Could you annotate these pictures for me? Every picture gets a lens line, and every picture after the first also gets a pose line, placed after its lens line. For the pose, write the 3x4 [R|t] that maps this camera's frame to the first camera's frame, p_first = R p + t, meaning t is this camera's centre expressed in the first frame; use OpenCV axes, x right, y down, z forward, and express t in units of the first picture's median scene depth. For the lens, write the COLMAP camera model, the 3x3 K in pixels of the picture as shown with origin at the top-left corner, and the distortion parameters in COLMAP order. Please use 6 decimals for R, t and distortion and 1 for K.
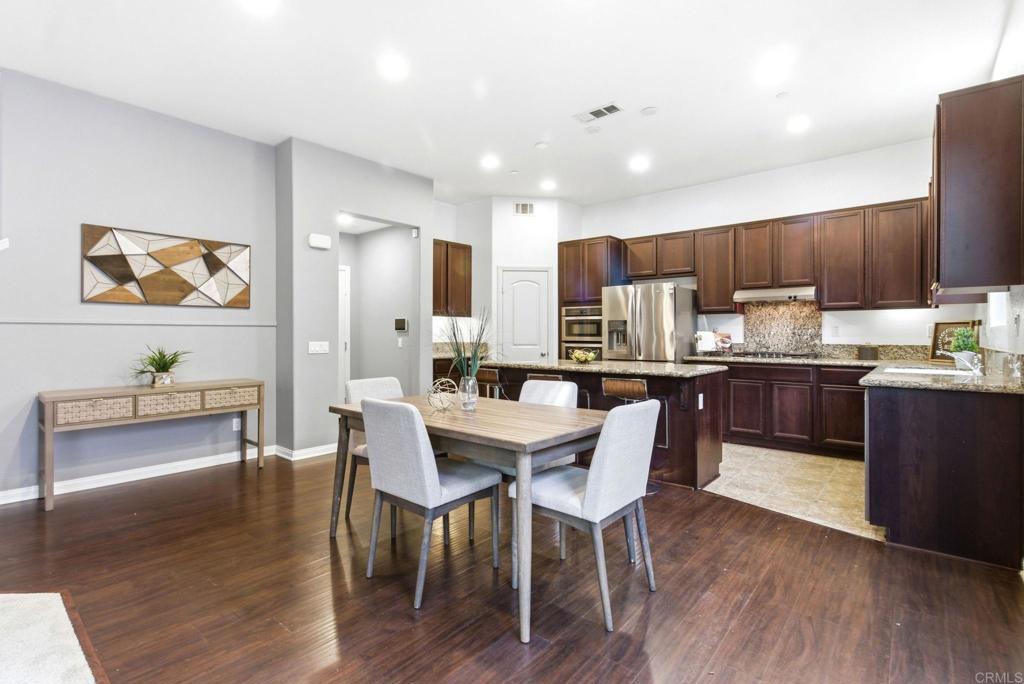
lens RADIAL K [[476.0, 0, 510.1], [0, 476.0, 333.9], [0, 0, 1]] dist [-0.014682, 0.002725]
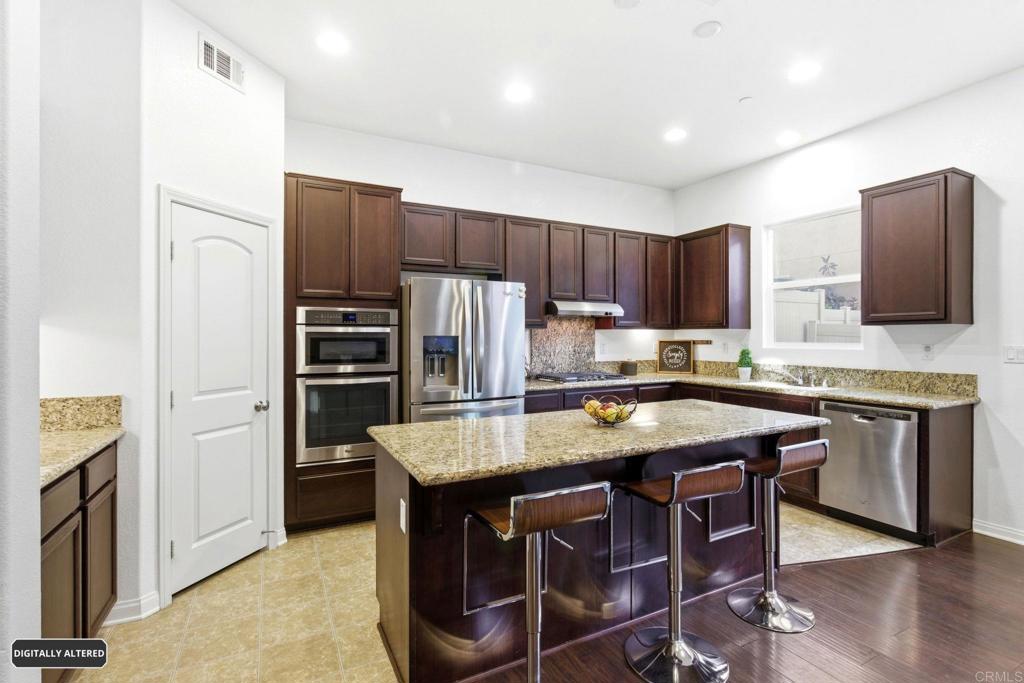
lens RADIAL K [[476.0, 0, 516.0], [0, 476.0, 348.3], [0, 0, 1]] dist [-0.014682, 0.002725]
pose [[0.394338, -0.026190, 0.918592, -0.306874], [-0.002762, 0.999556, 0.029684, -0.033261], [-0.918961, -0.014243, 0.394091, 0.712210]]
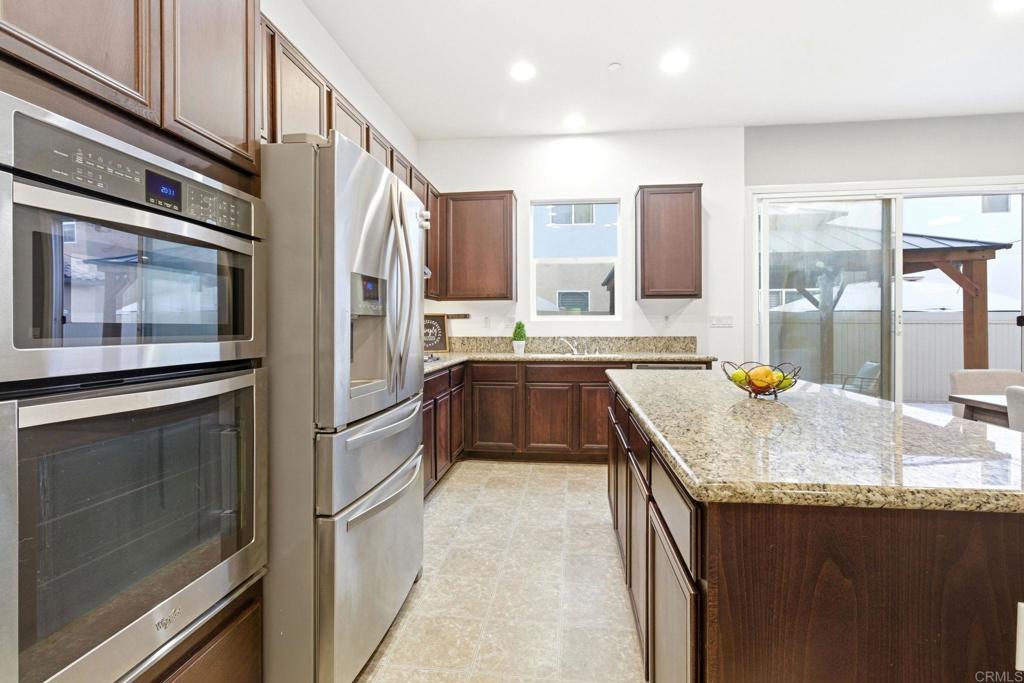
lens RADIAL K [[476.0, 0, 506.0], [0, 476.0, 329.4], [0, 0, 1]] dist [-0.014682, 0.002725]
pose [[-0.531381, -0.007308, 0.847101, -0.056011], [-0.003807, 0.999973, 0.006238, 0.000329], [-0.847124, 0.000090, -0.531395, 1.141888]]
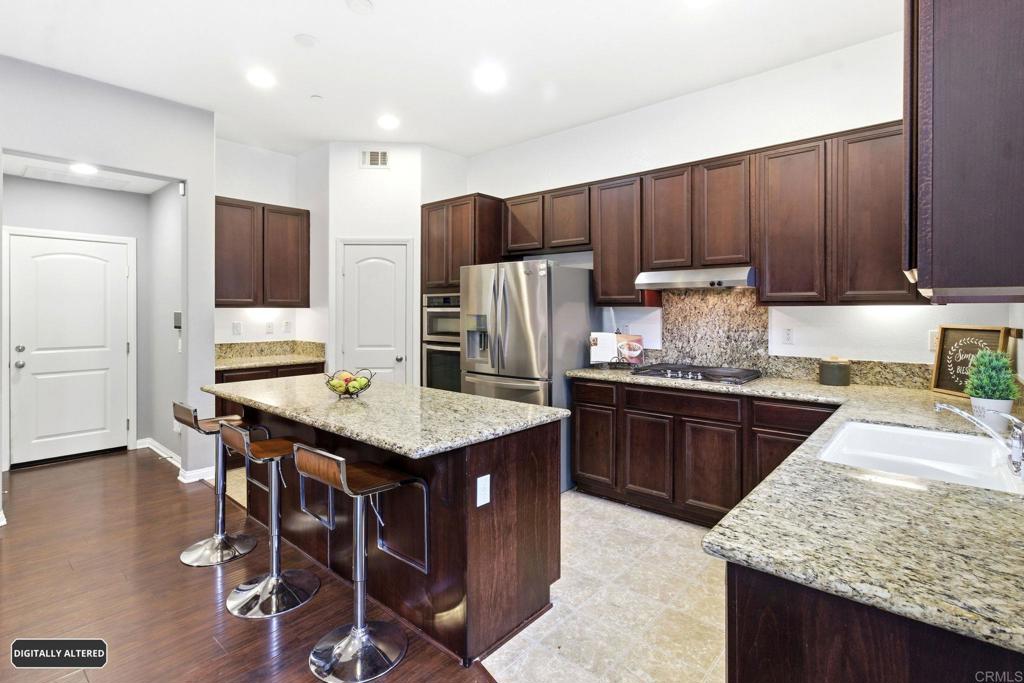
lens RADIAL K [[476.0, 0, 525.7], [0, 476.0, 310.1], [0, 0, 1]] dist [-0.014682, 0.002725]
pose [[1.000000, -0.000060, -0.000572, 0.308956], [0.000059, 1.000000, -0.000431, -0.037592], [0.000572, 0.000431, 1.000000, 0.330950]]
